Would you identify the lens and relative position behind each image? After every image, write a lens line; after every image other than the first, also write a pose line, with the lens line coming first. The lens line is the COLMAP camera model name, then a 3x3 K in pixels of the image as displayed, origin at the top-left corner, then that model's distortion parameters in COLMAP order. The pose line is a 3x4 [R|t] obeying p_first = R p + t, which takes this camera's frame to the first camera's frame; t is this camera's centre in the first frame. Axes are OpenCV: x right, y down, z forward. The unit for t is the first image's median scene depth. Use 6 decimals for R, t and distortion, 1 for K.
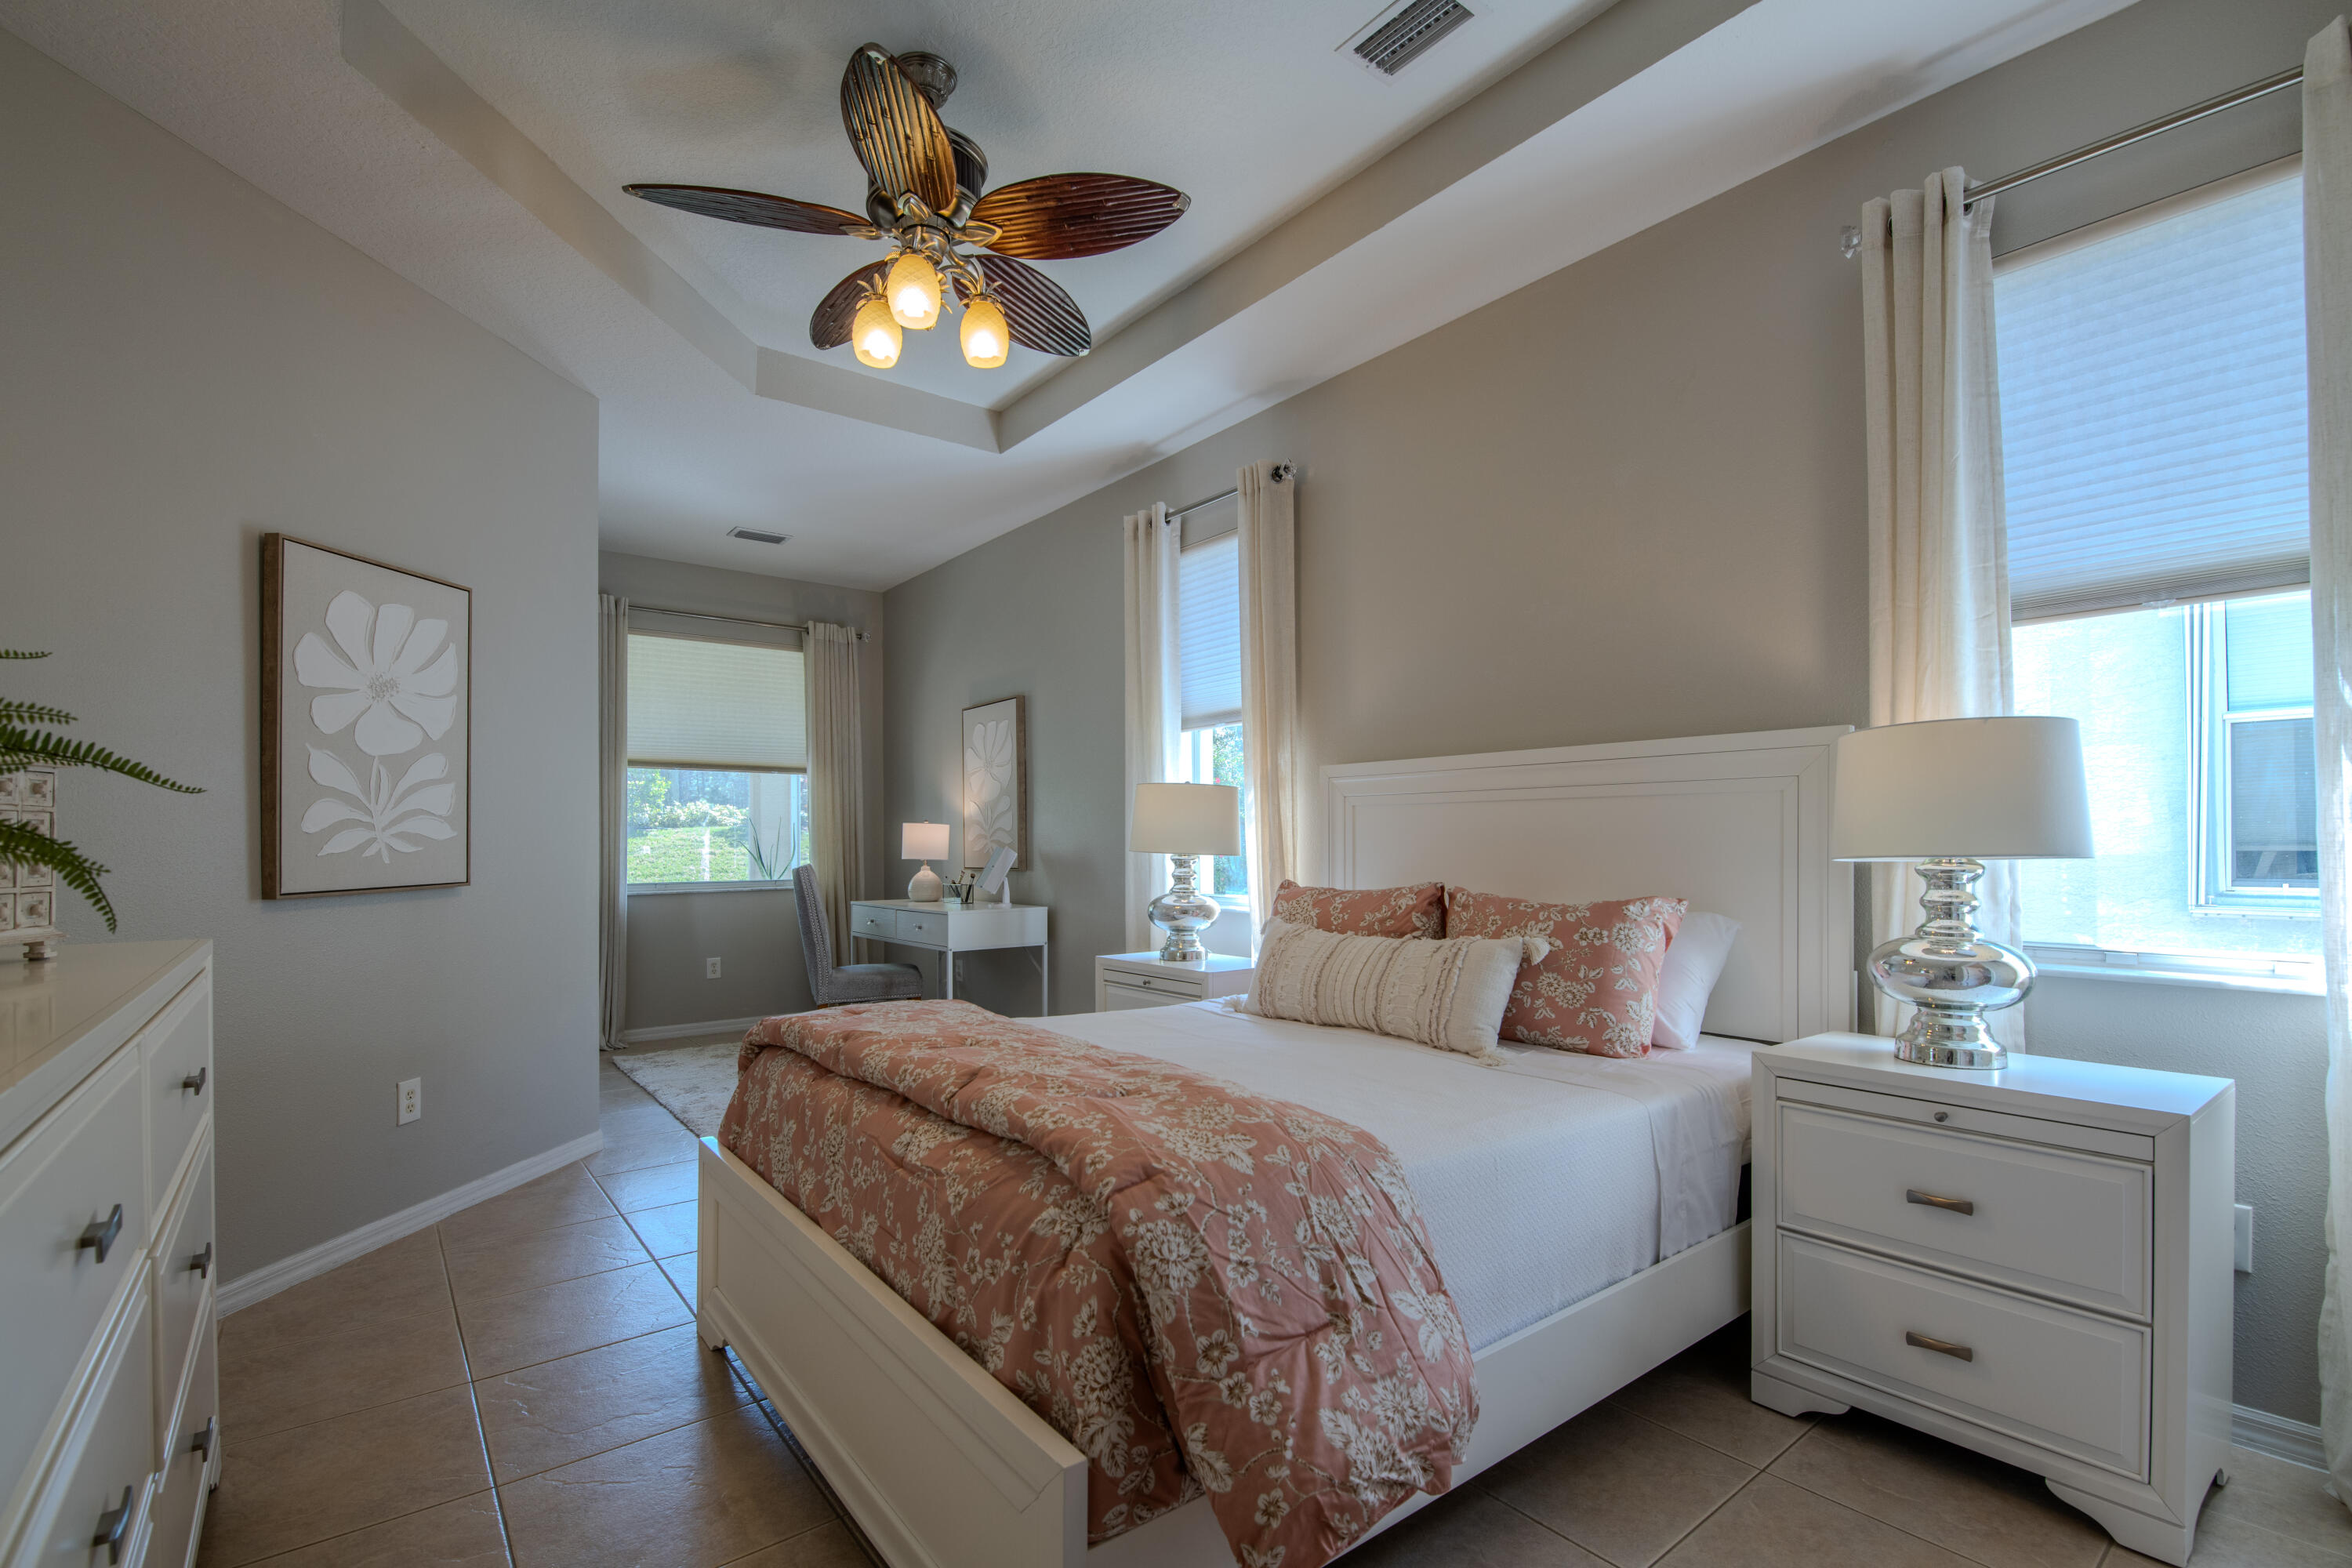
lens RADIAL K [[1060.8, 0, 1164.6], [0, 1060.8, 823.6], [0, 0, 1]] dist [-0.000839, -0.000041]
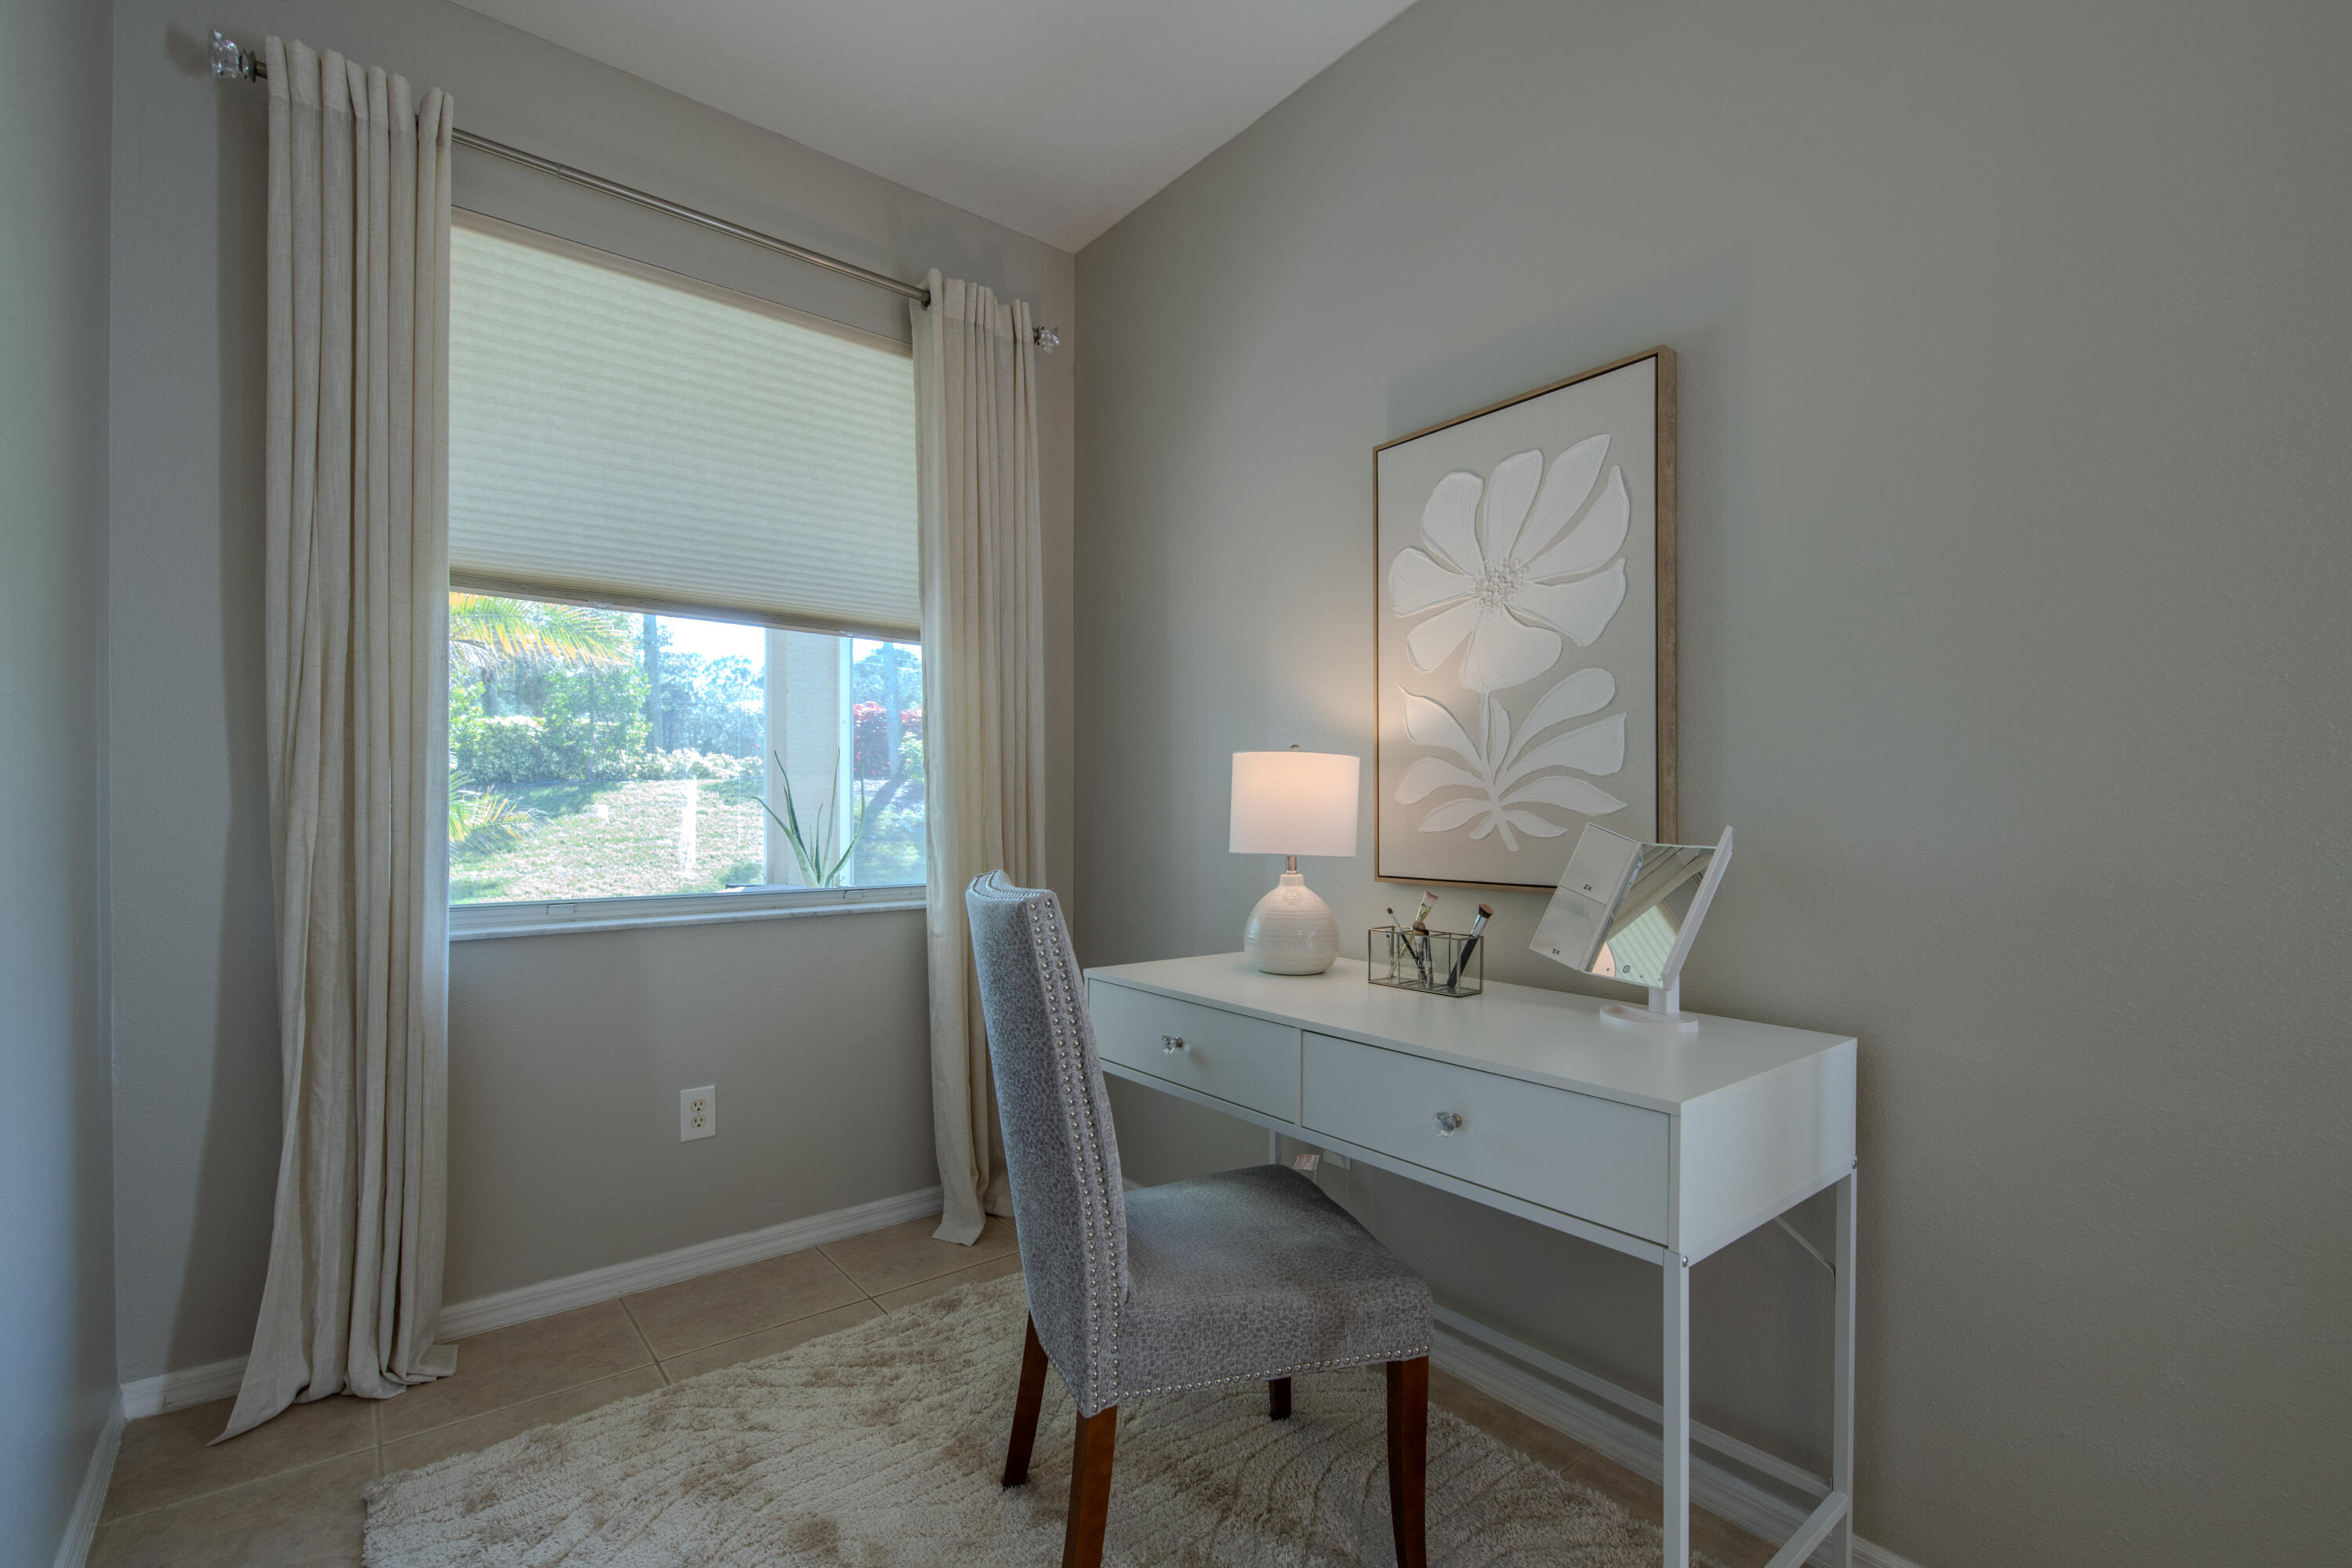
lens RADIAL K [[1028.9, 0, 1176.0], [0, 1028.9, 784.0], [0, 0, 1]] dist [0.000018, -0.011911]
pose [[0.999643, 0.003853, 0.026423, -0.259291], [-0.003944, 0.999986, 0.003390, 0.008445], [-0.026409, -0.003493, 0.999645, 0.617425]]
